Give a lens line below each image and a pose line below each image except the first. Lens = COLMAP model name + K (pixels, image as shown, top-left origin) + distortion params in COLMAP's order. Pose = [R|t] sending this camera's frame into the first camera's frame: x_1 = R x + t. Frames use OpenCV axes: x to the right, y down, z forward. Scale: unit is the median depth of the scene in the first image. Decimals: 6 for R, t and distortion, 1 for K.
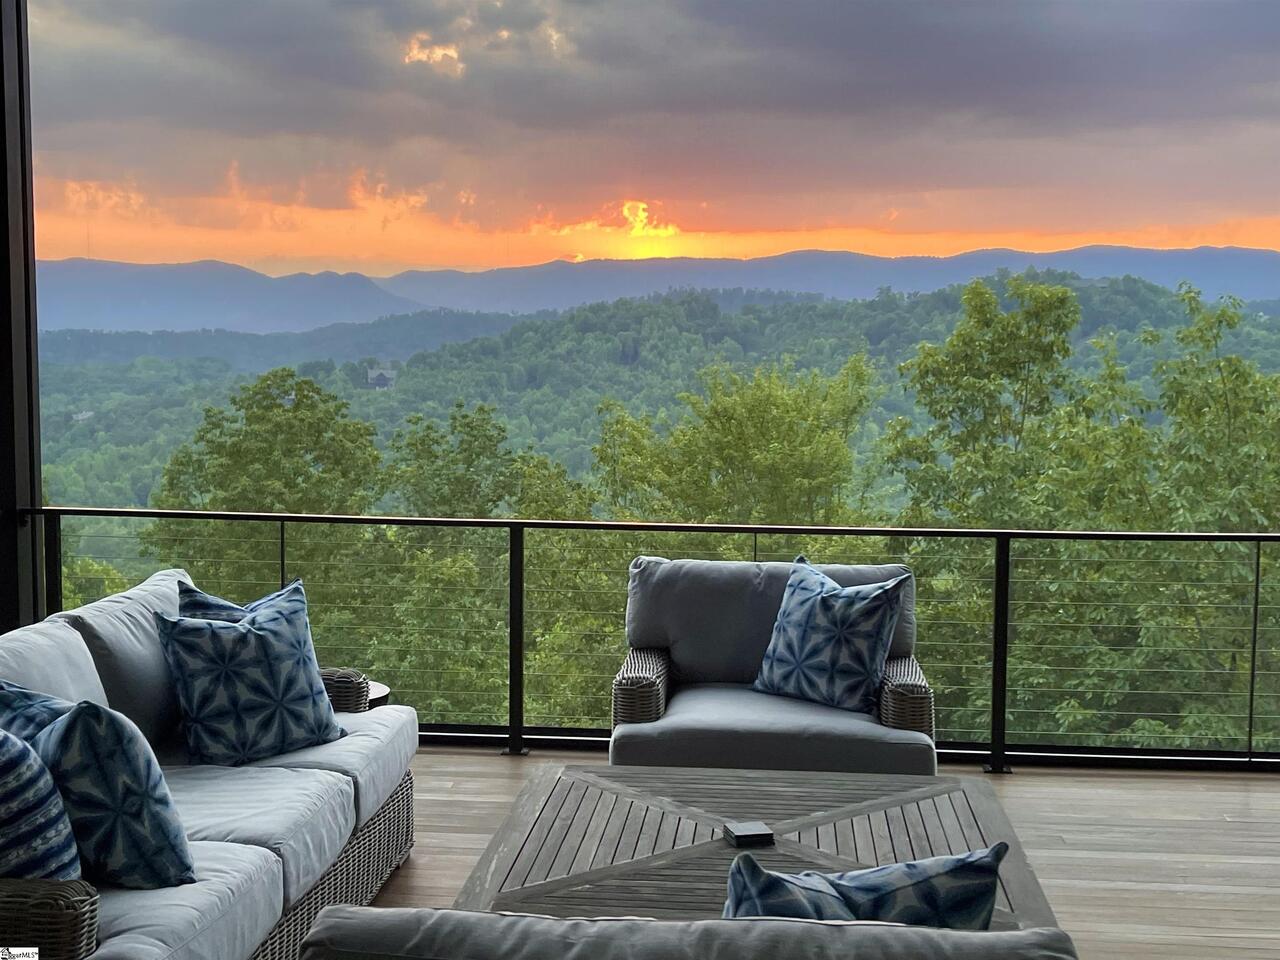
lens RADIAL K [[1606.9, 0, 643.6], [0, 1606.9, 482.0], [0, 0, 1]] dist [0.042173, 0.000000]
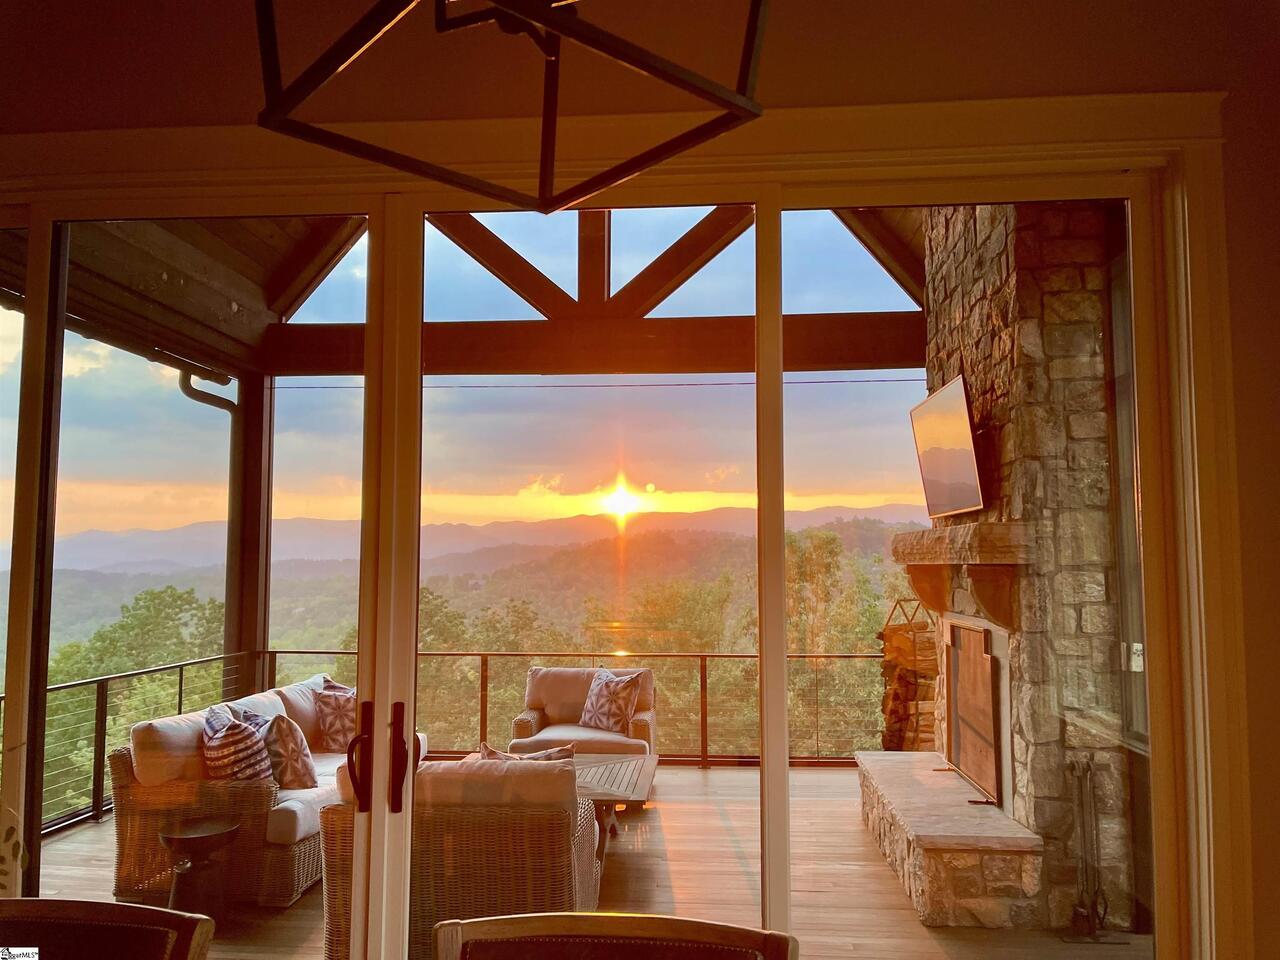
lens RADIAL K [[1001.2, 0, 636.5], [0, 1001.2, 479.7], [0, 0, 1]] dist [0.064079, -0.000105]
pose [[0.999832, -0.012449, -0.013441, 0.176575], [0.010051, 0.986127, -0.165690, 0.024584], [0.015317, 0.165527, 0.986086, -0.454971]]
